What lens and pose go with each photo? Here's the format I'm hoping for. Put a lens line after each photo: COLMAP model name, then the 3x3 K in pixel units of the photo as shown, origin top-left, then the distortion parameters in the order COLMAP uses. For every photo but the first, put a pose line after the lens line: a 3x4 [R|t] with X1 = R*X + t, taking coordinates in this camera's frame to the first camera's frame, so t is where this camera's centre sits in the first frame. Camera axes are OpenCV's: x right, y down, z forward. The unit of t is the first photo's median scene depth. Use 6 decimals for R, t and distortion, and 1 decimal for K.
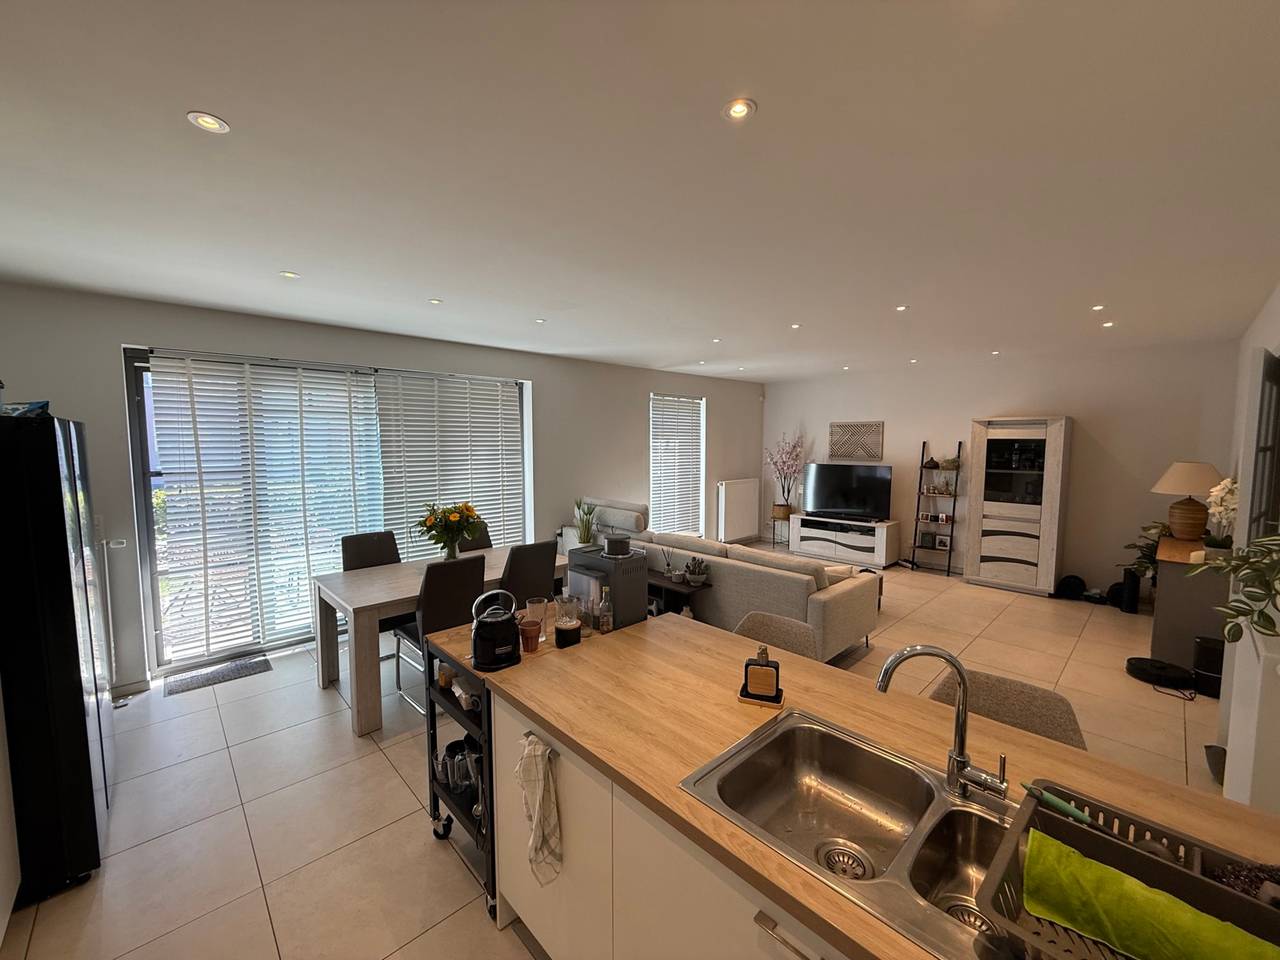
lens RADIAL K [[509.6, 0, 636.4], [0, 509.6, 479.7], [0, 0, 1]] dist [0.000608, -0.000362]
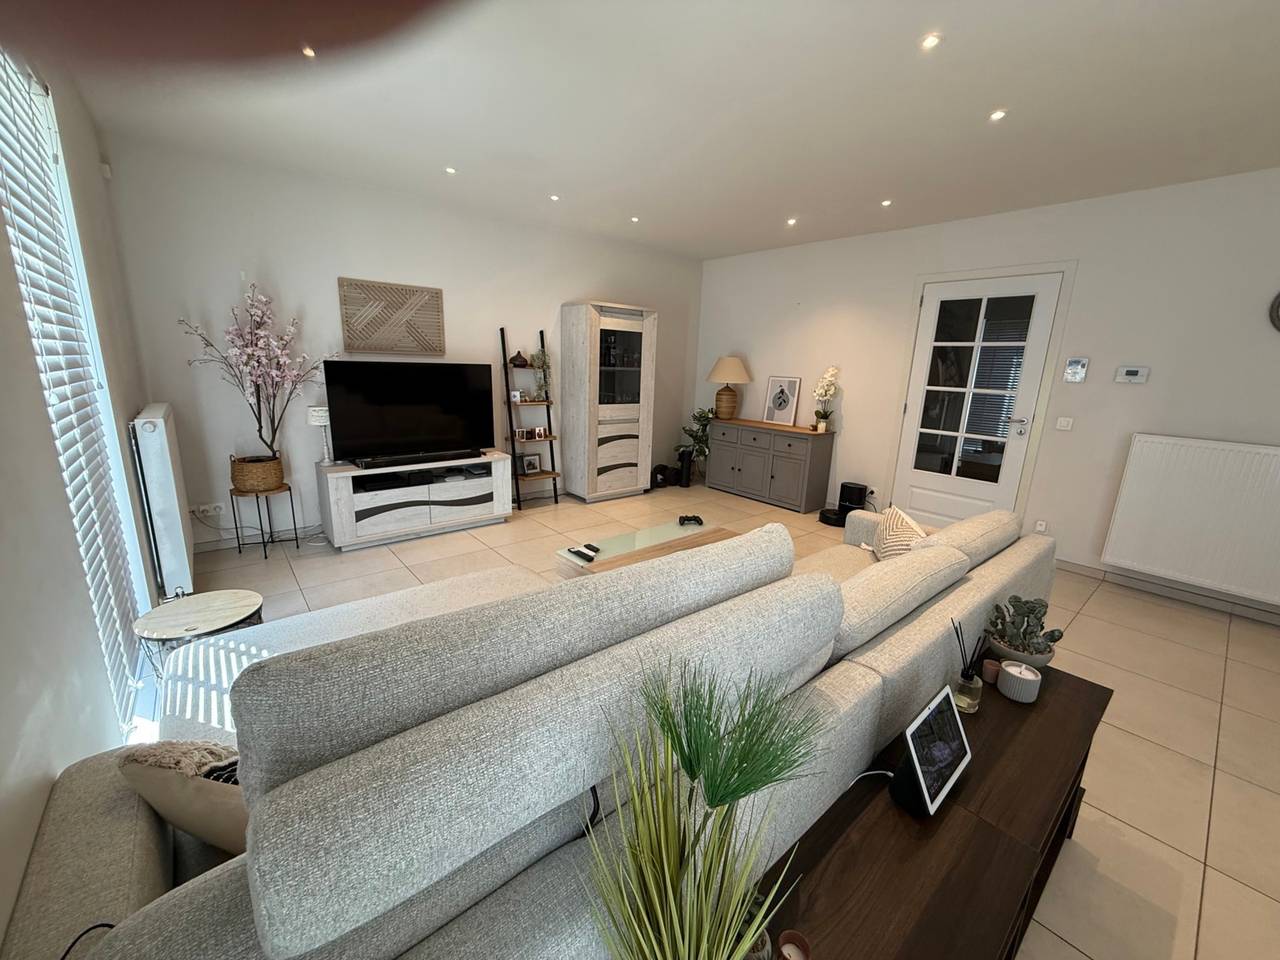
lens RADIAL K [[509.6, 0, 636.4], [0, 509.6, 479.7], [0, 0, 1]] dist [0.000608, -0.000362]
pose [[0.062434, -0.222133, 0.973015, -0.169866], [0.043747, 0.974589, 0.219685, -0.020002], [-0.997090, 0.028851, 0.070565, 0.881645]]
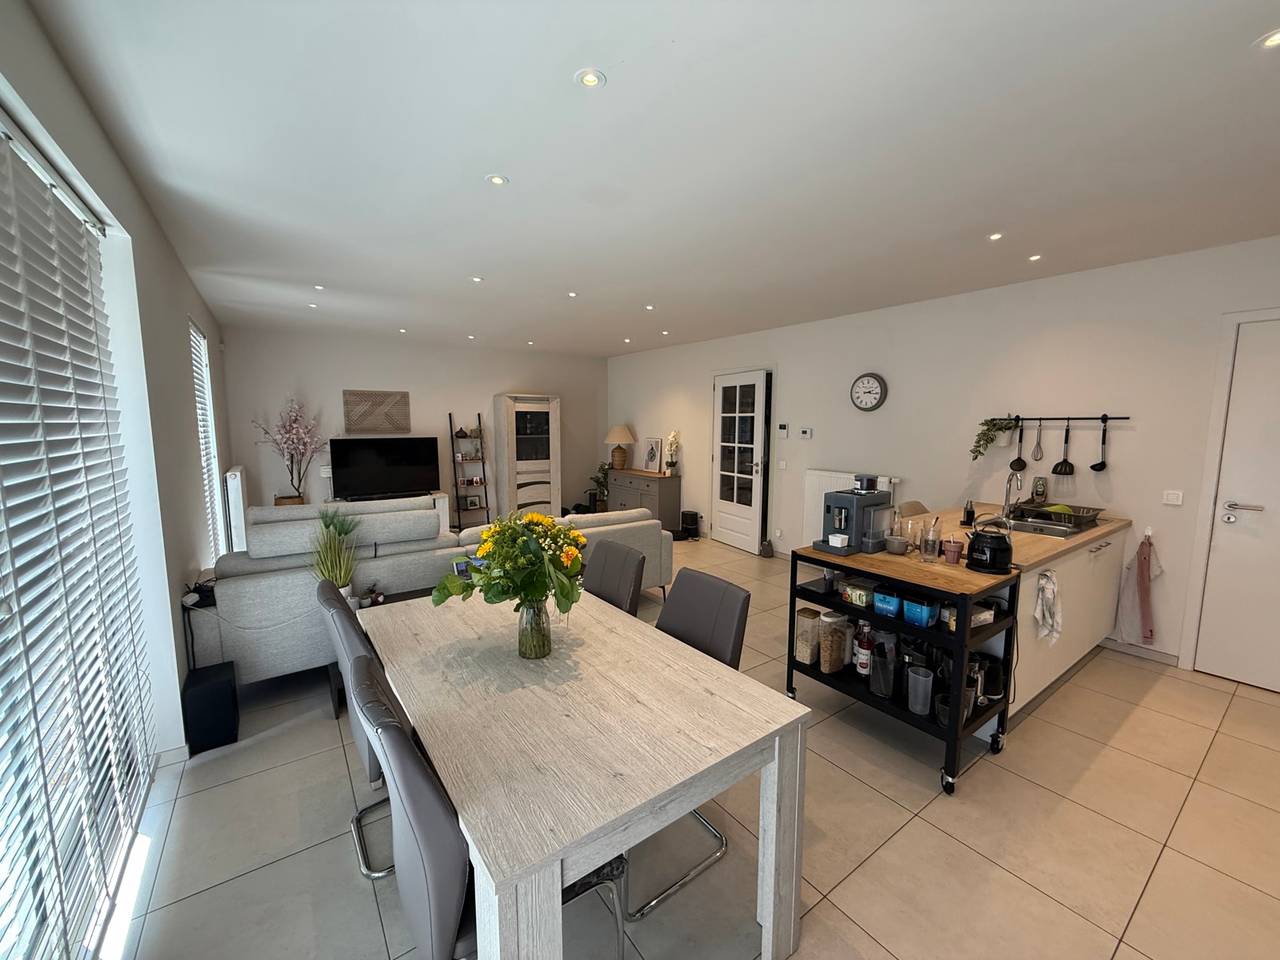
lens RADIAL K [[509.6, 0, 636.4], [0, 509.6, 479.7], [0, 0, 1]] dist [0.000608, -0.000362]
pose [[0.144042, -0.112402, 0.983167, -0.511938], [0.075651, 0.991871, 0.102313, -0.018346], [-0.986676, 0.059640, 0.151374, 0.523018]]
